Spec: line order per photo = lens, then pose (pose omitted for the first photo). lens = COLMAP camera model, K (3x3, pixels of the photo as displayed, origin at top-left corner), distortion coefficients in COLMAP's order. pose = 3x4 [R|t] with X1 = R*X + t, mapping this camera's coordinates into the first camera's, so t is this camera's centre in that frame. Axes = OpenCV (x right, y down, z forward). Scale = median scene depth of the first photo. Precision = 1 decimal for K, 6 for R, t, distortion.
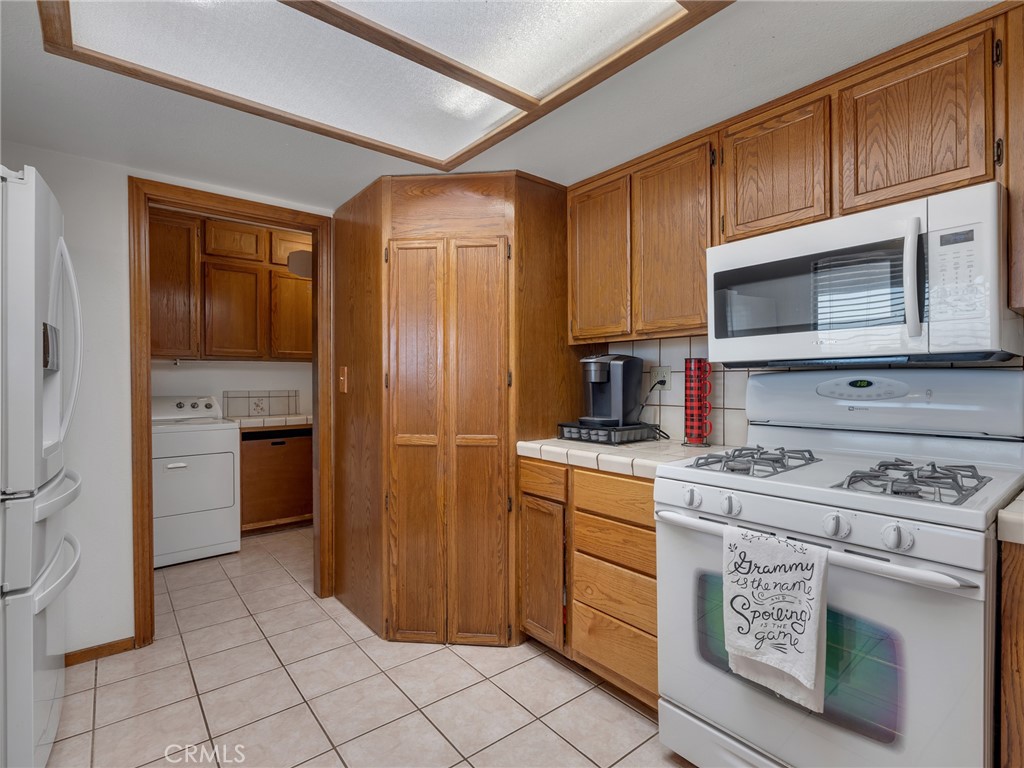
lens RADIAL K [[504.3, 0, 518.2], [0, 504.3, 385.6], [0, 0, 1]] dist [-0.002163, 0.000097]
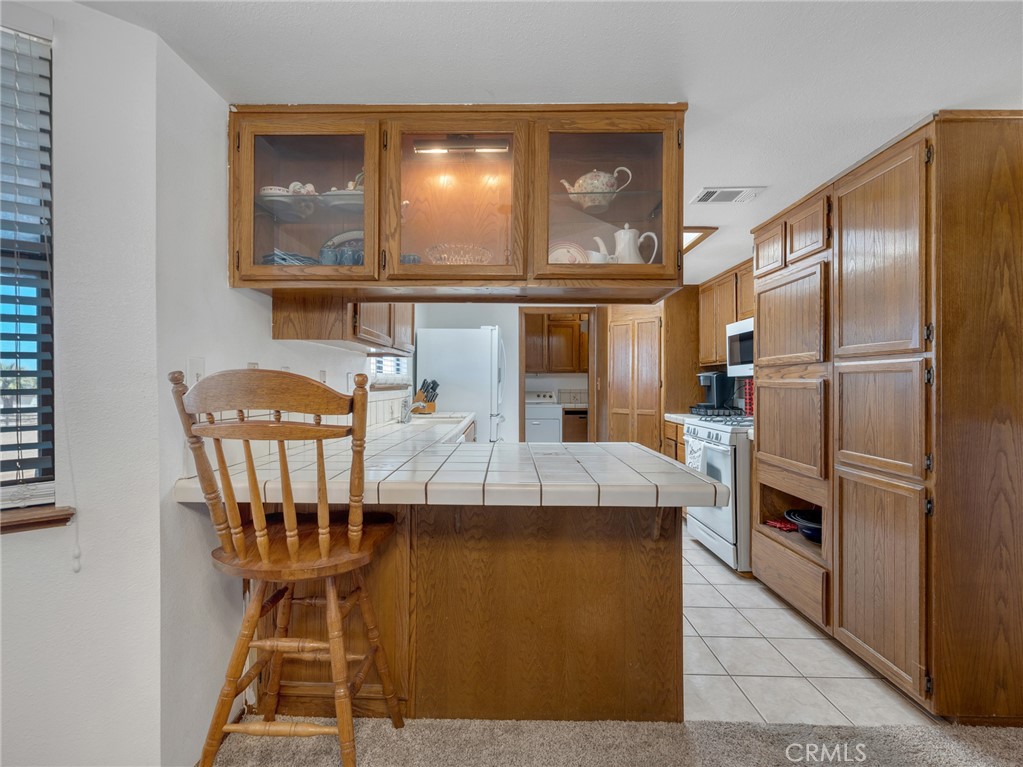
lens RADIAL K [[507.7, 0, 508.5], [0, 507.7, 380.2], [0, 0, 1]] dist [-0.001412, -0.000295]
pose [[0.777595, -0.001302, -0.628764, 0.817079], [-0.008431, 0.999886, -0.012497, 0.003679], [0.628708, 0.015018, 0.777496, -1.047660]]
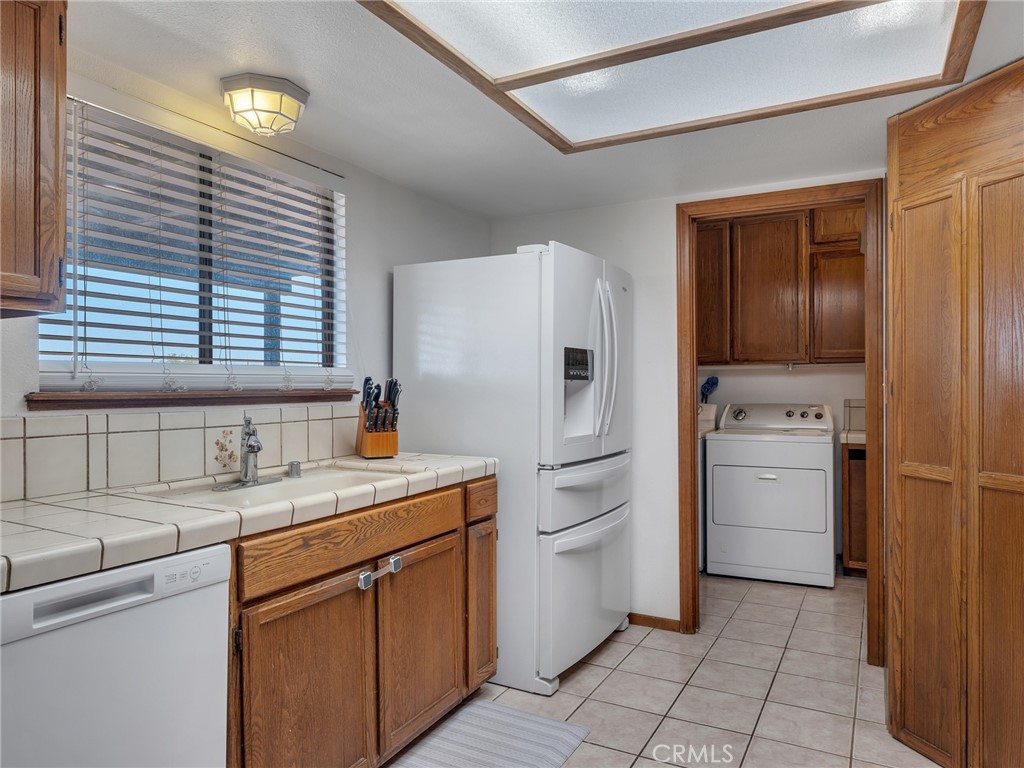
lens RADIAL K [[692.3, 0, 512.0], [0, 692.3, 384.0], [0, 0, 1]] dist [-0.004378, -0.000707]
pose [[0.371547, -0.003697, -0.928407, 0.486727], [-0.006515, 0.999957, -0.006589, -0.006008], [0.928391, 0.008497, 0.371507, 0.091925]]
